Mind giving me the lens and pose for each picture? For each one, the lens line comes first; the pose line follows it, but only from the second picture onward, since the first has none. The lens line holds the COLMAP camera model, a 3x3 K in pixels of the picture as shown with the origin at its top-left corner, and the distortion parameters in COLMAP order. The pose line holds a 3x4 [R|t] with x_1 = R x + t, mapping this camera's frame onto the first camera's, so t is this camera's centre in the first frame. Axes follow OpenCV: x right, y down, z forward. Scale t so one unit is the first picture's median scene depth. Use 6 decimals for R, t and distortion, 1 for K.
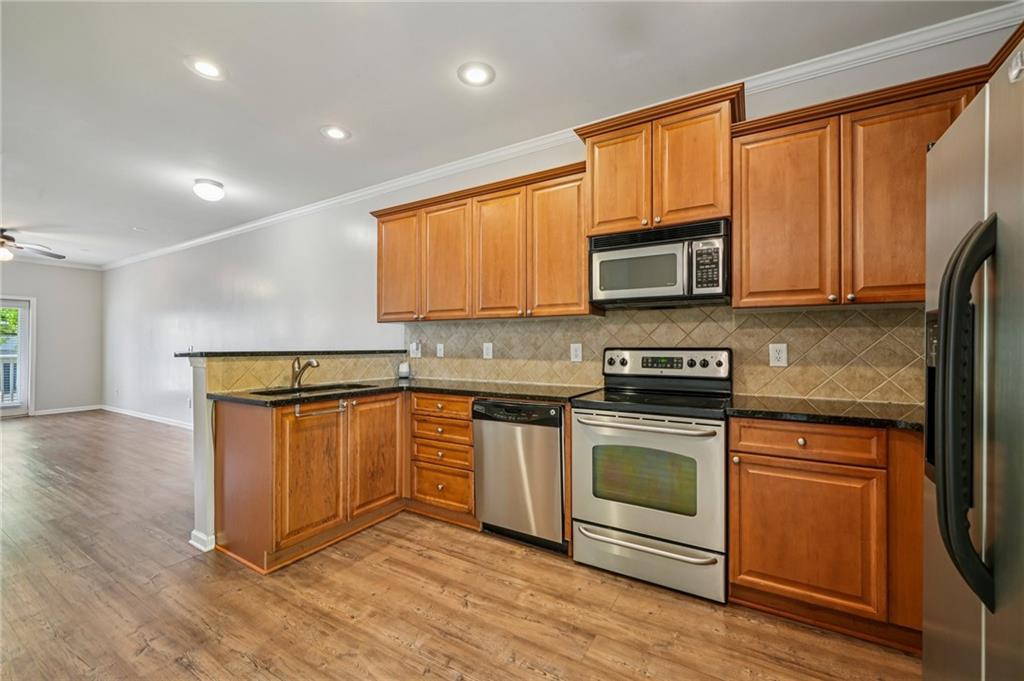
lens RADIAL K [[407.9, 0, 515.4], [0, 407.9, 343.2], [0, 0, 1]] dist [-0.004056, -0.000240]
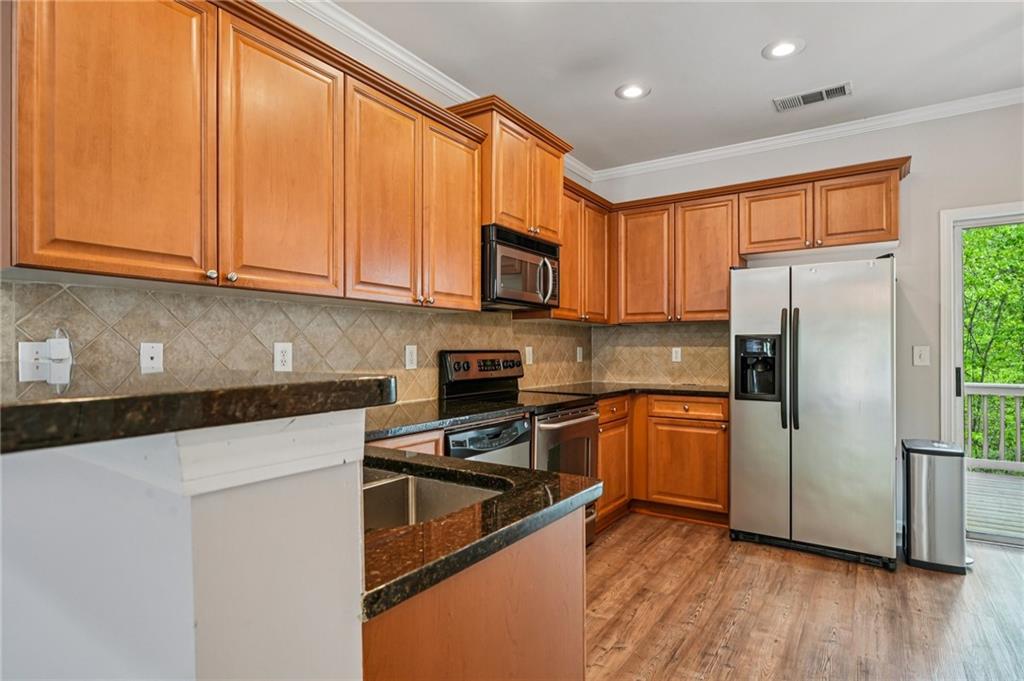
lens RADIAL K [[532.8, 0, 508.4], [0, 532.8, 348.4], [0, 0, 1]] dist [-0.016727, -0.000646]
pose [[0.070534, 0.001493, 0.997508, -1.007937], [-0.005197, 0.999986, -0.001129, 0.008512], [-0.997496, -0.005104, 0.070541, 0.931624]]
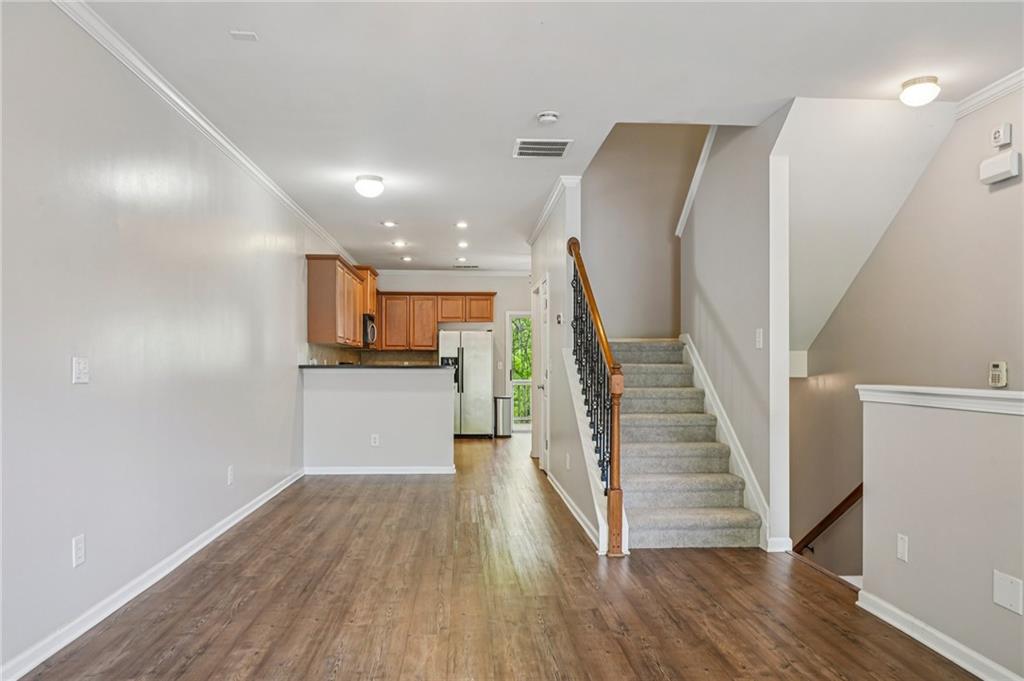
lens RADIAL K [[637.2, 0, 511.4], [0, 637.2, 344.2], [0, 0, 1]] dist [-0.000149, -0.000002]
pose [[-0.575735, 0.025801, 0.817229, -3.321463], [-0.004025, 0.999400, -0.034387, 0.029061], [-0.817627, -0.023087, -0.575286, 2.501872]]
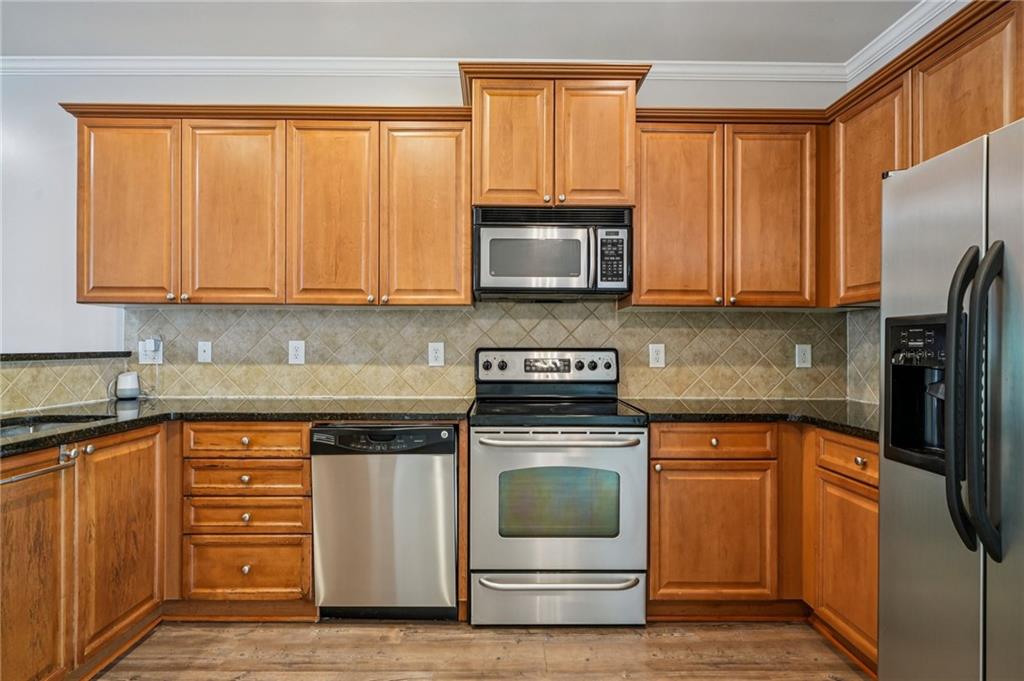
lens RADIAL K [[511.9, 0, 508.2], [0, 511.9, 343.9], [0, 0, 1]] dist [-0.000158, -0.000825]
pose [[0.857283, 0.003961, 0.514831, -0.284151], [-0.006150, 0.999978, 0.002548, 0.000290], [-0.514809, -0.005351, 0.857288, 0.132876]]
